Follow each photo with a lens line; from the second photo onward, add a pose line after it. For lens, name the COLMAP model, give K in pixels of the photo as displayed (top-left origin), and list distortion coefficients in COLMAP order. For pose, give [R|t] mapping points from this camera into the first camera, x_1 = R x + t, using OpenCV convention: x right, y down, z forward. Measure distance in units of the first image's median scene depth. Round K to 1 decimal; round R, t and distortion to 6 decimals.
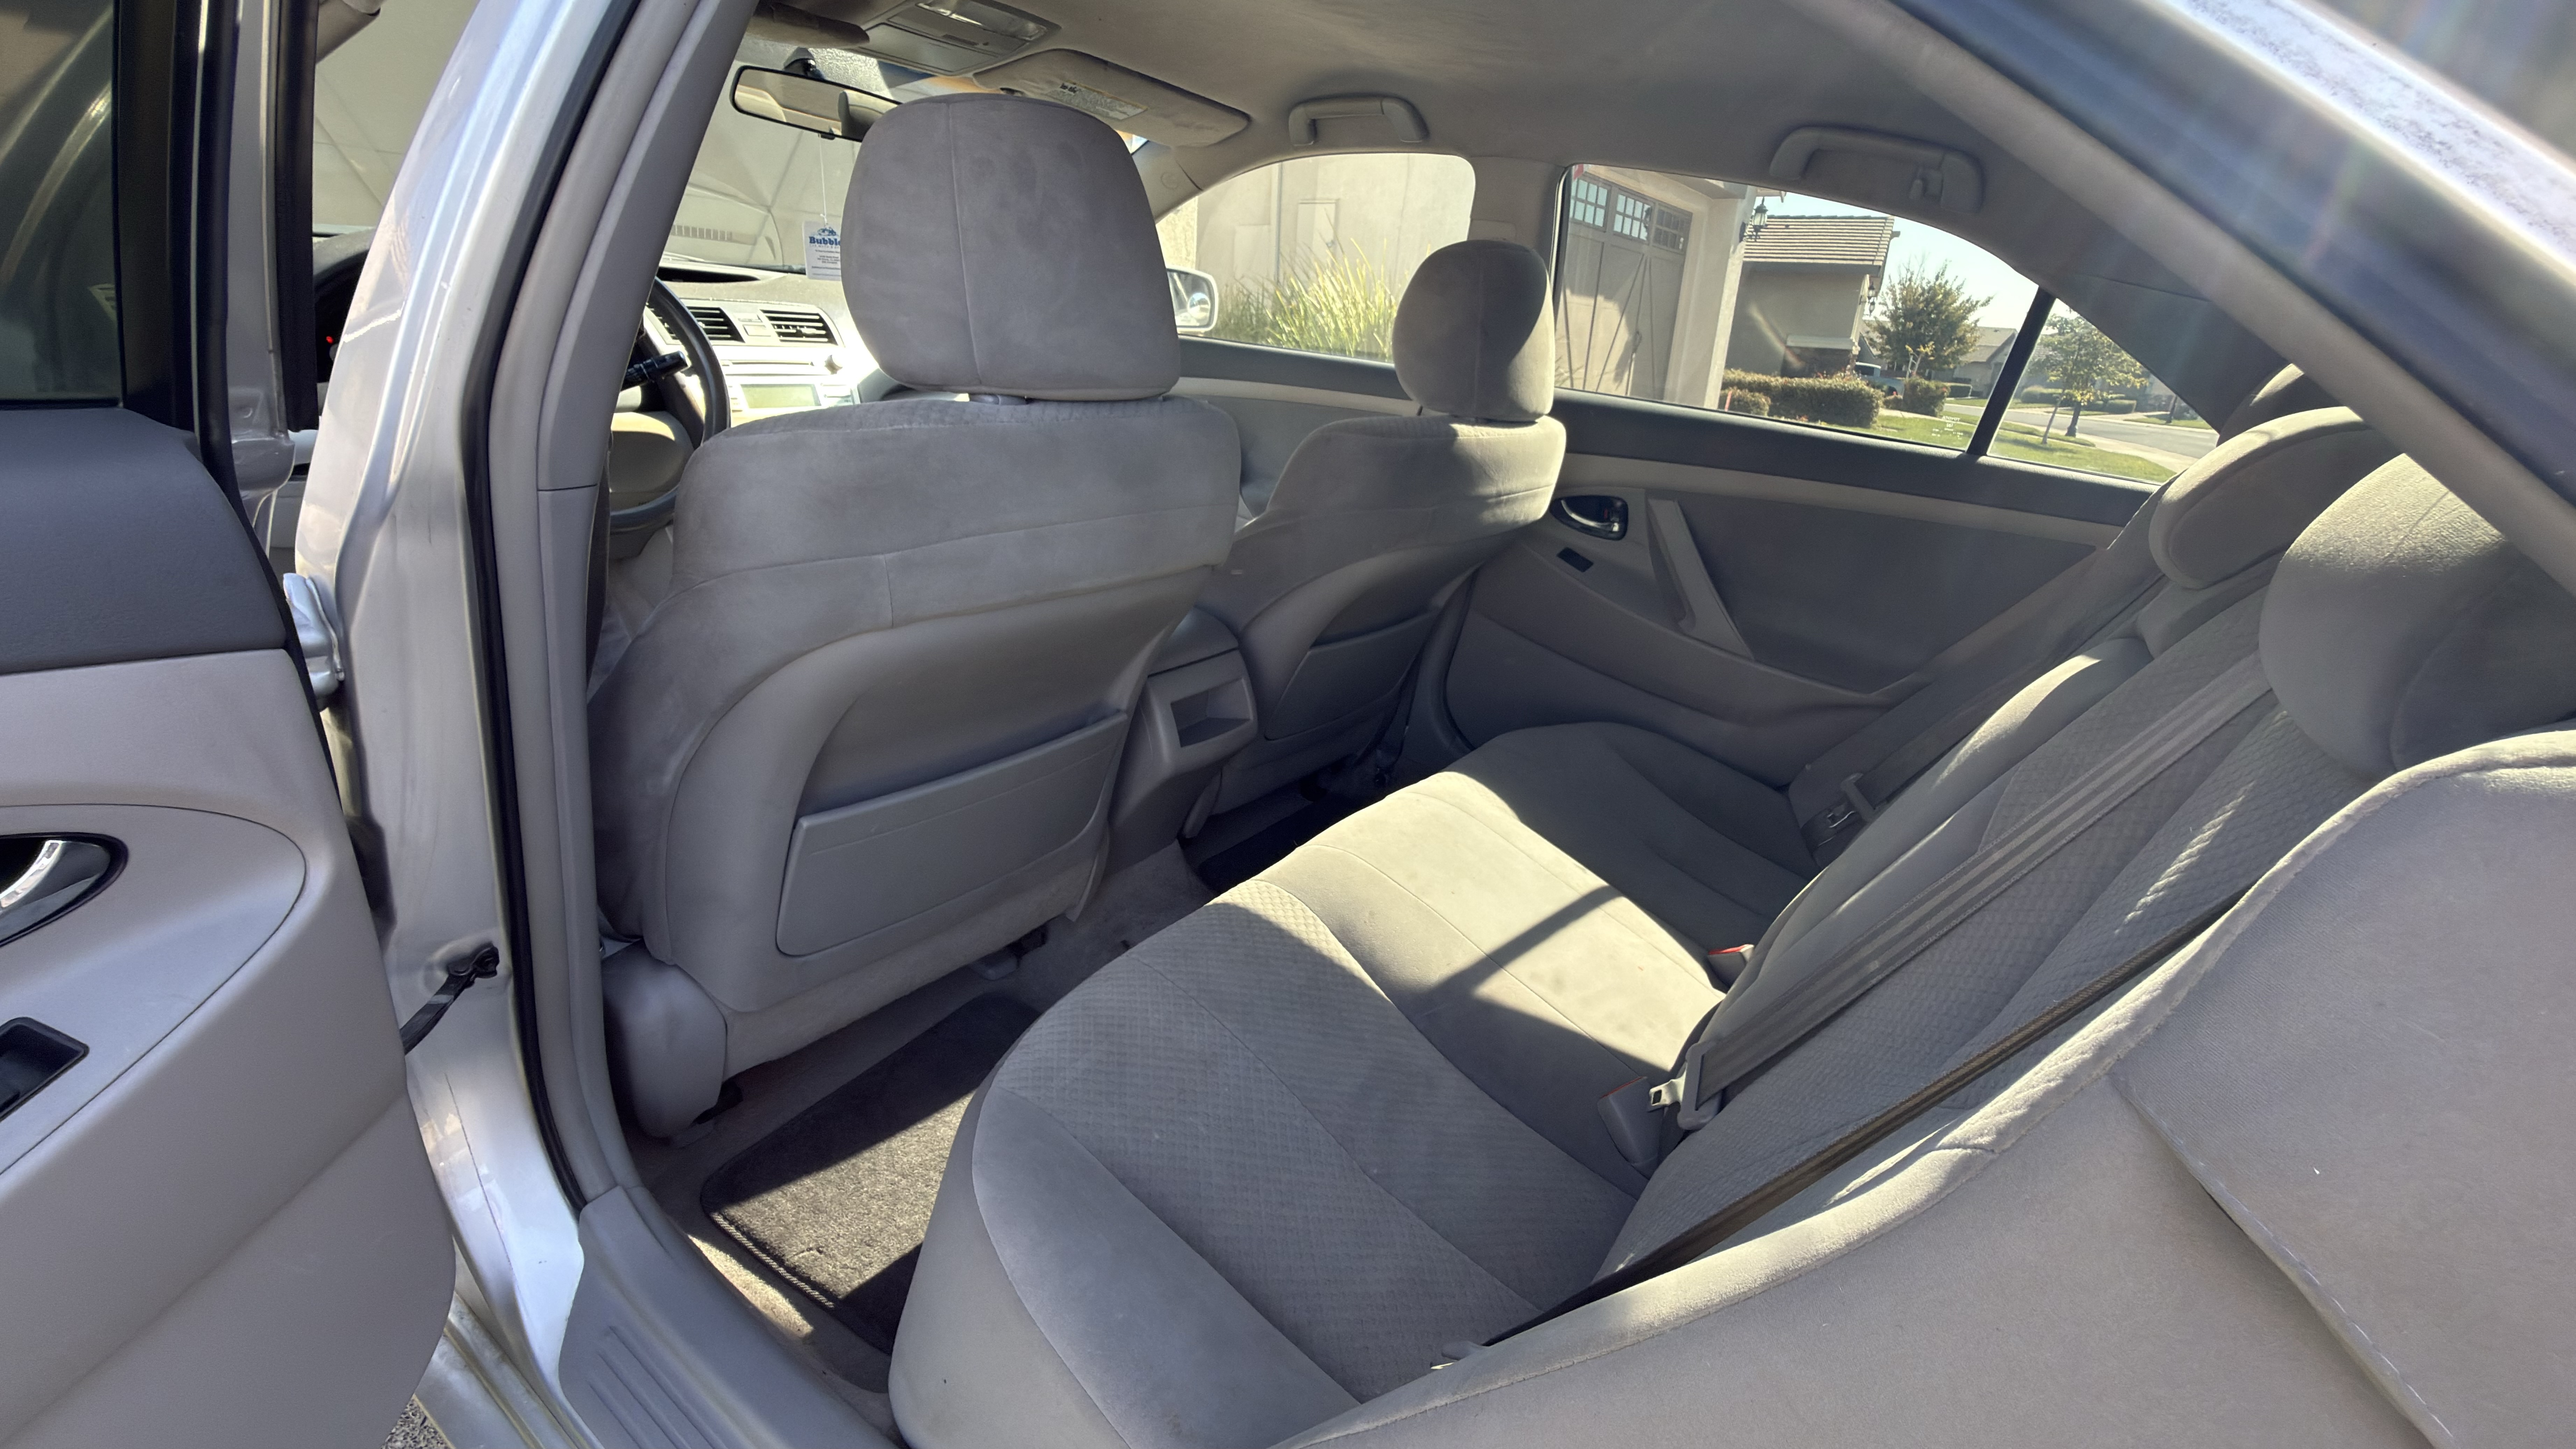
lens RADIAL K [[1117.2, 0, 1295.3], [0, 1117.2, 723.3], [0, 0, 1]] dist [-0.002215, -0.000150]
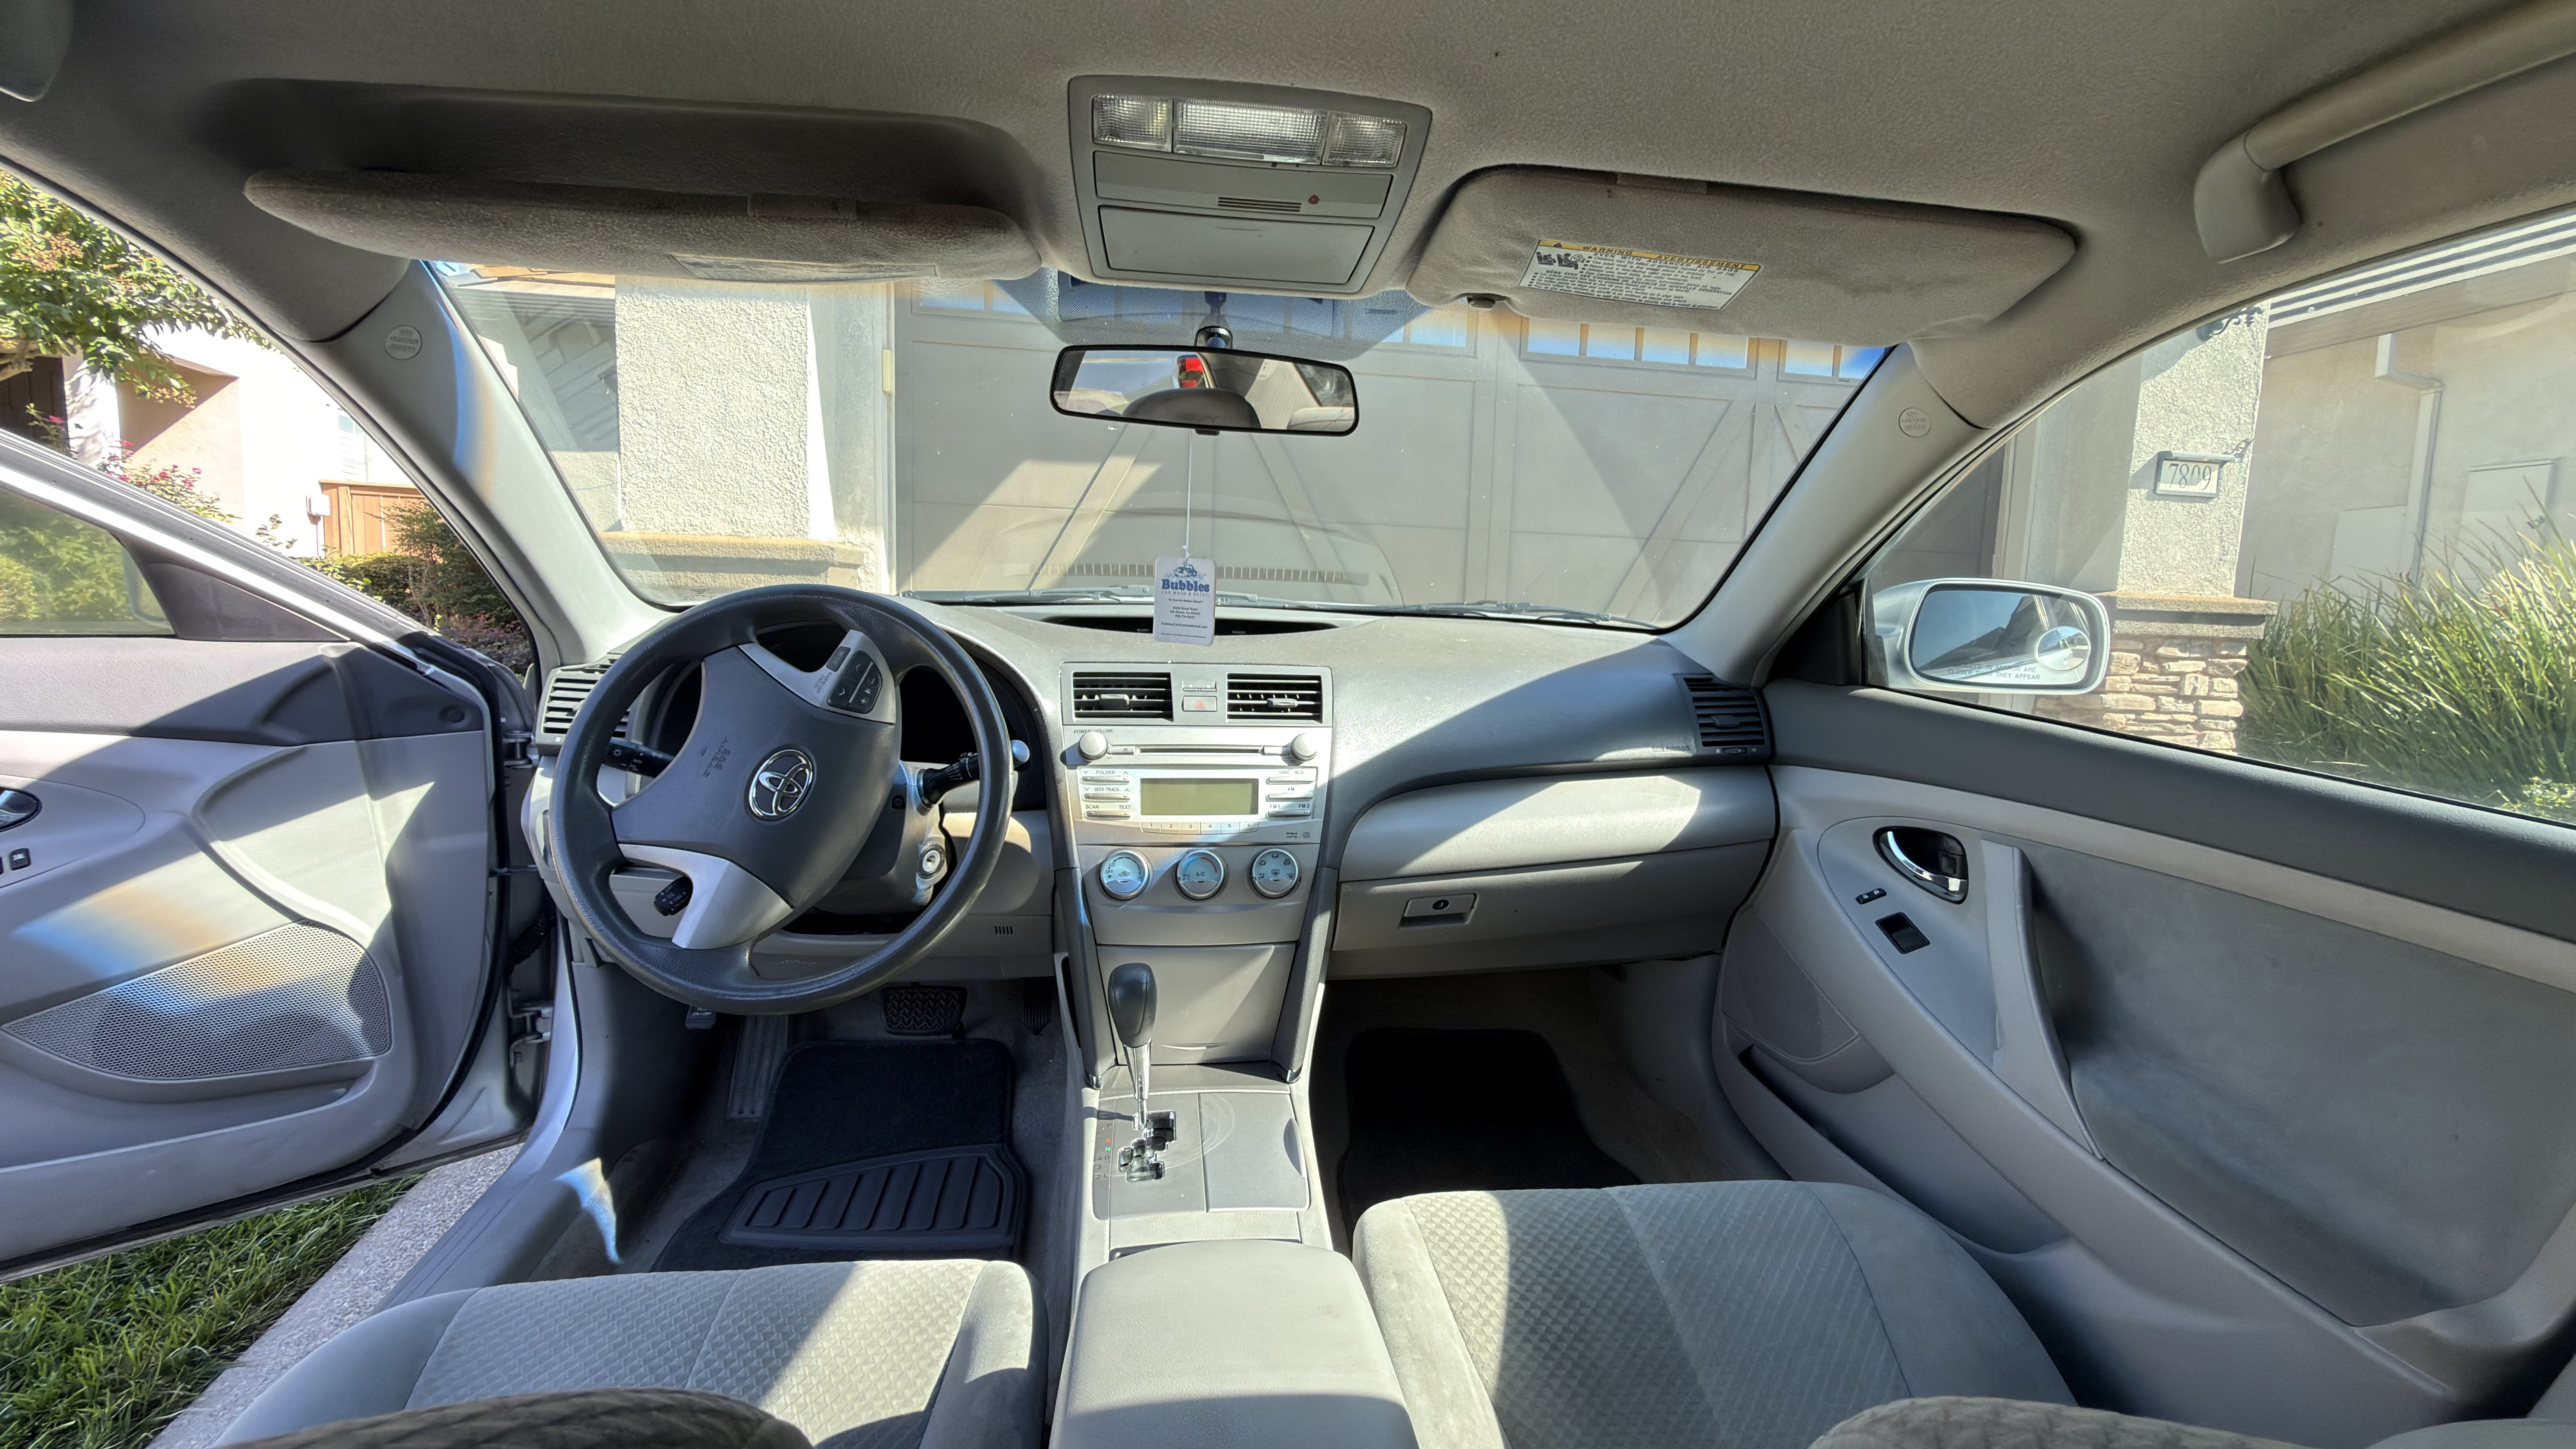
lens RADIAL K [[1065.2, 0, 1292.5], [0, 1065.2, 727.5], [0, 0, 1]] dist [-0.011601, 0.000025]
pose [[0.662620, 0.048567, -0.747379, 0.015654], [-0.238367, 0.959681, -0.148972, -0.061702], [0.710011, 0.276863, 0.647481, 0.149560]]
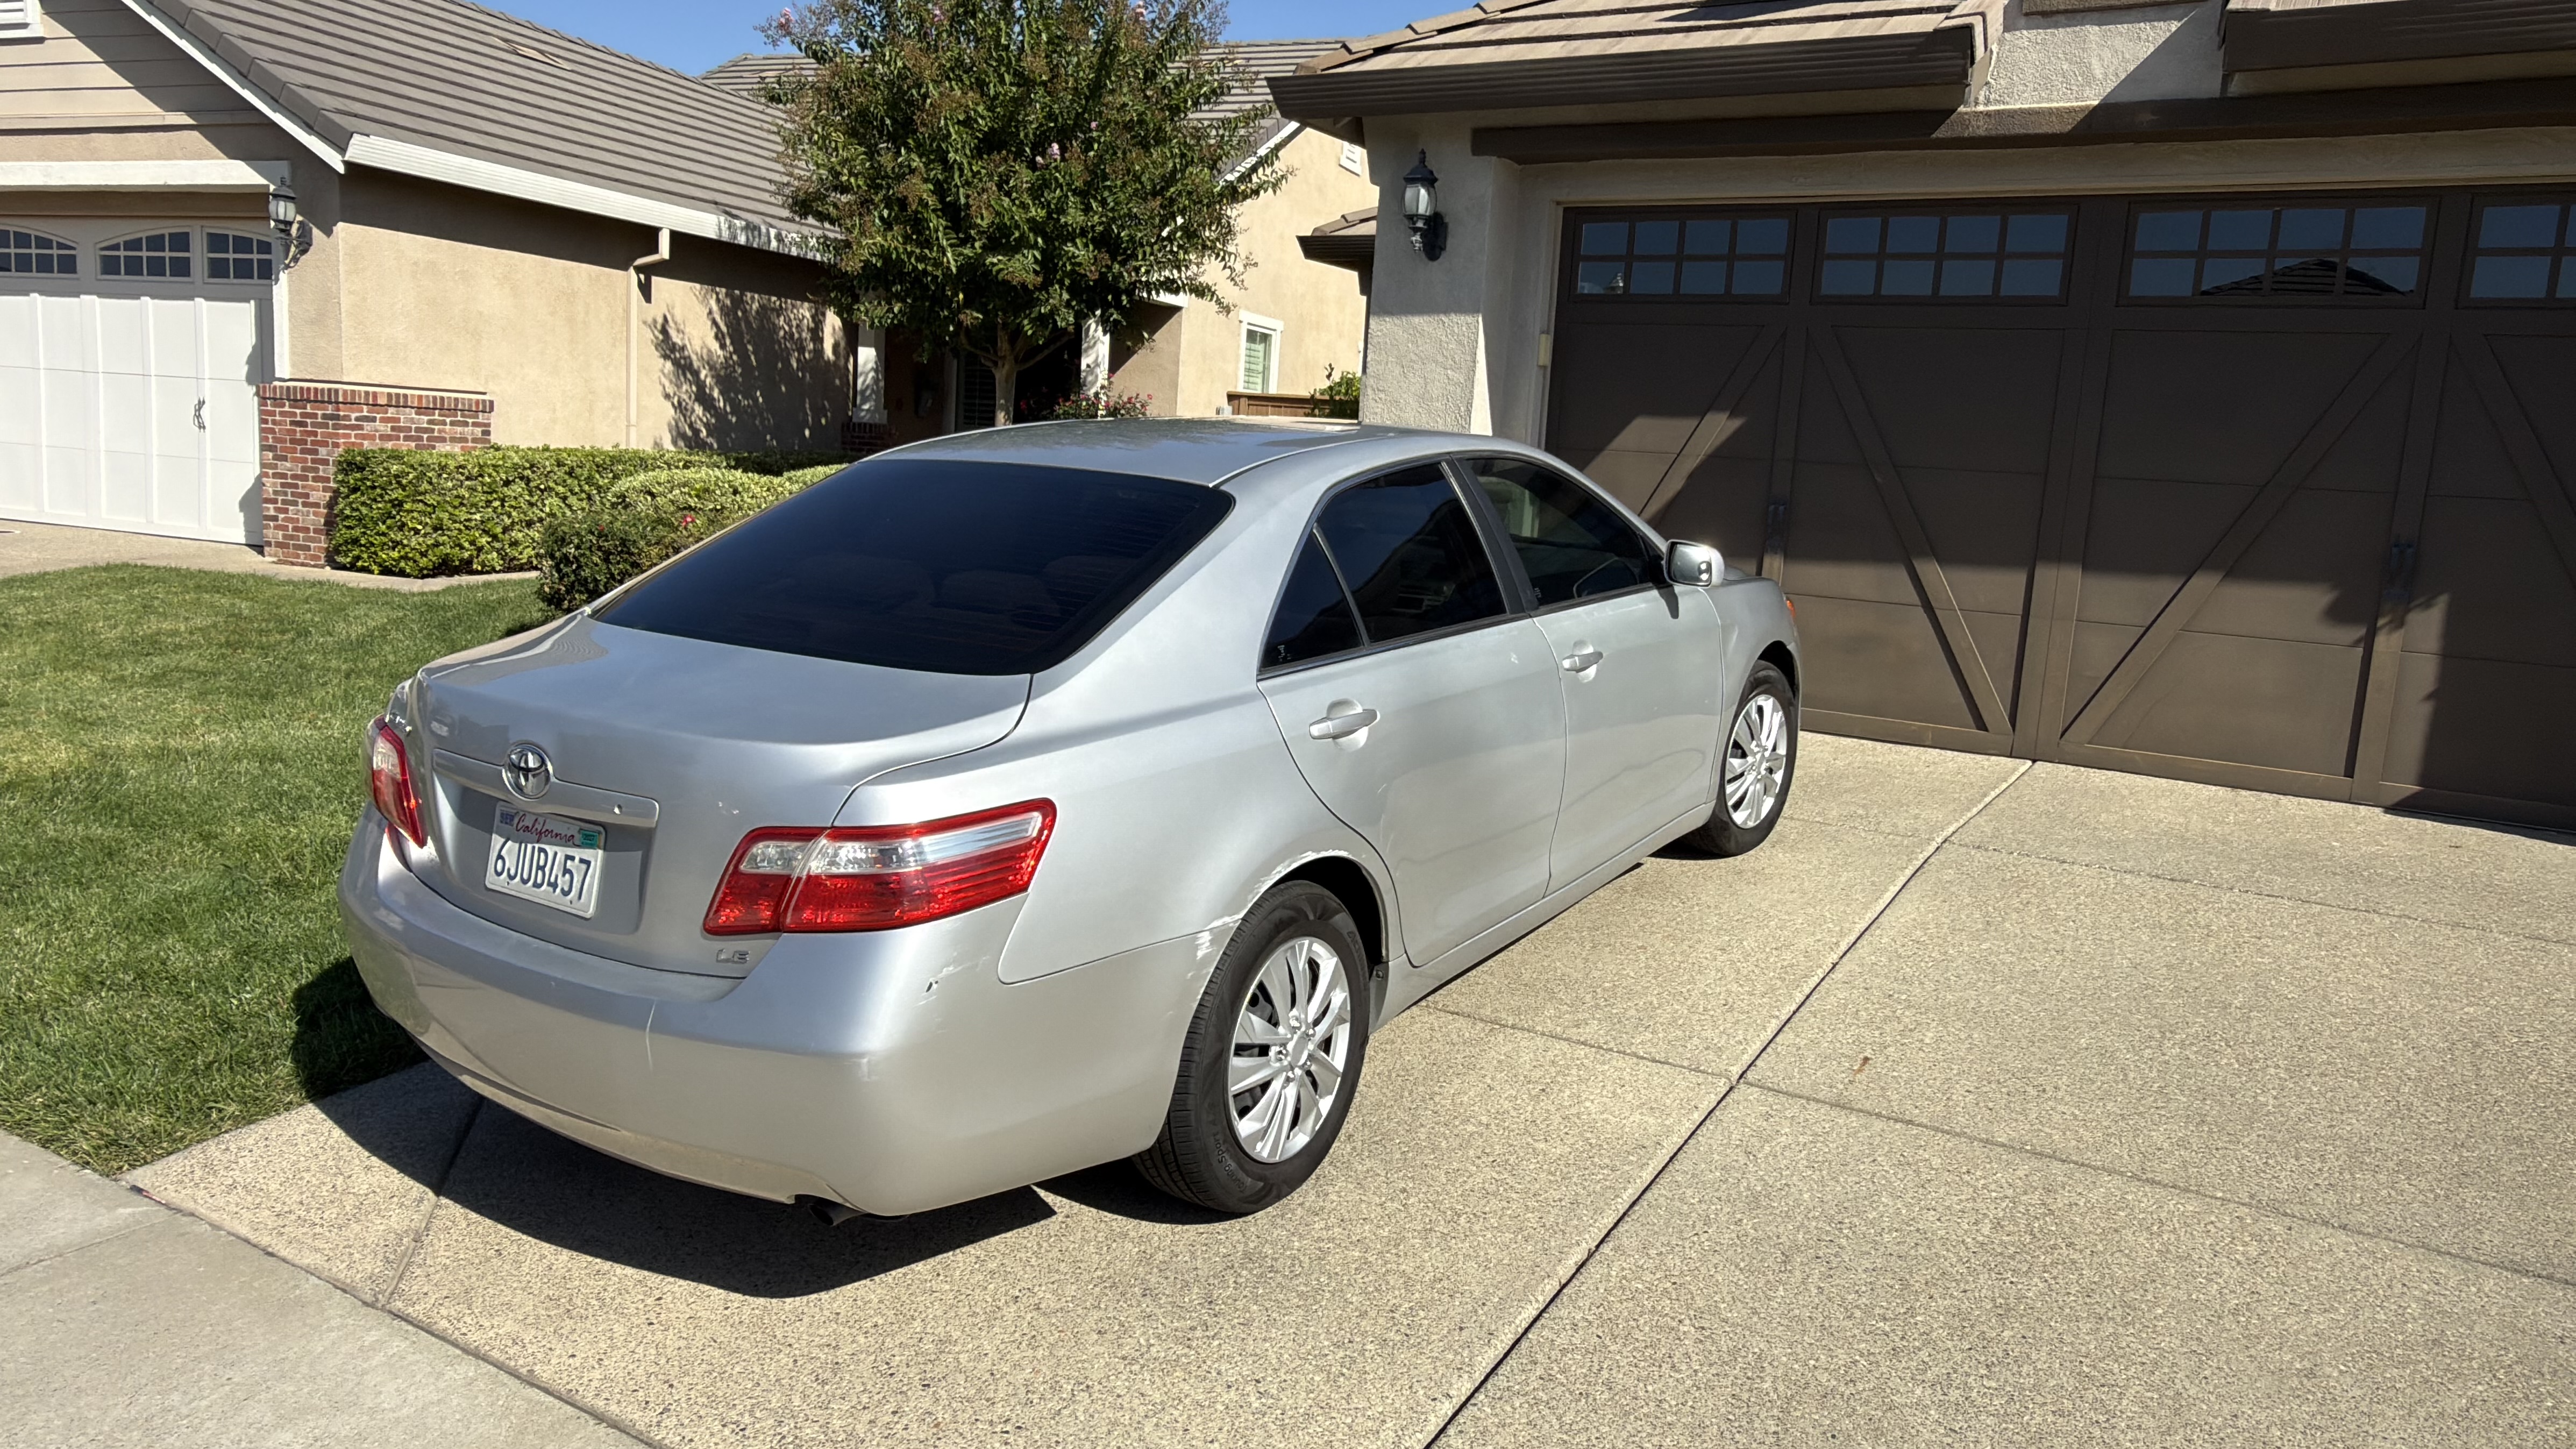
lens RADIAL K [[1742.2, 0, 1306.0], [0, 1742.2, 721.7], [0, 0, 1]] dist [-0.003323, 0.006866]
pose [[0.026011, 0.088051, -0.995776, 0.619781], [-0.383081, 0.920949, 0.071428, -0.062494], [0.923348, 0.379605, 0.057685, 0.183697]]
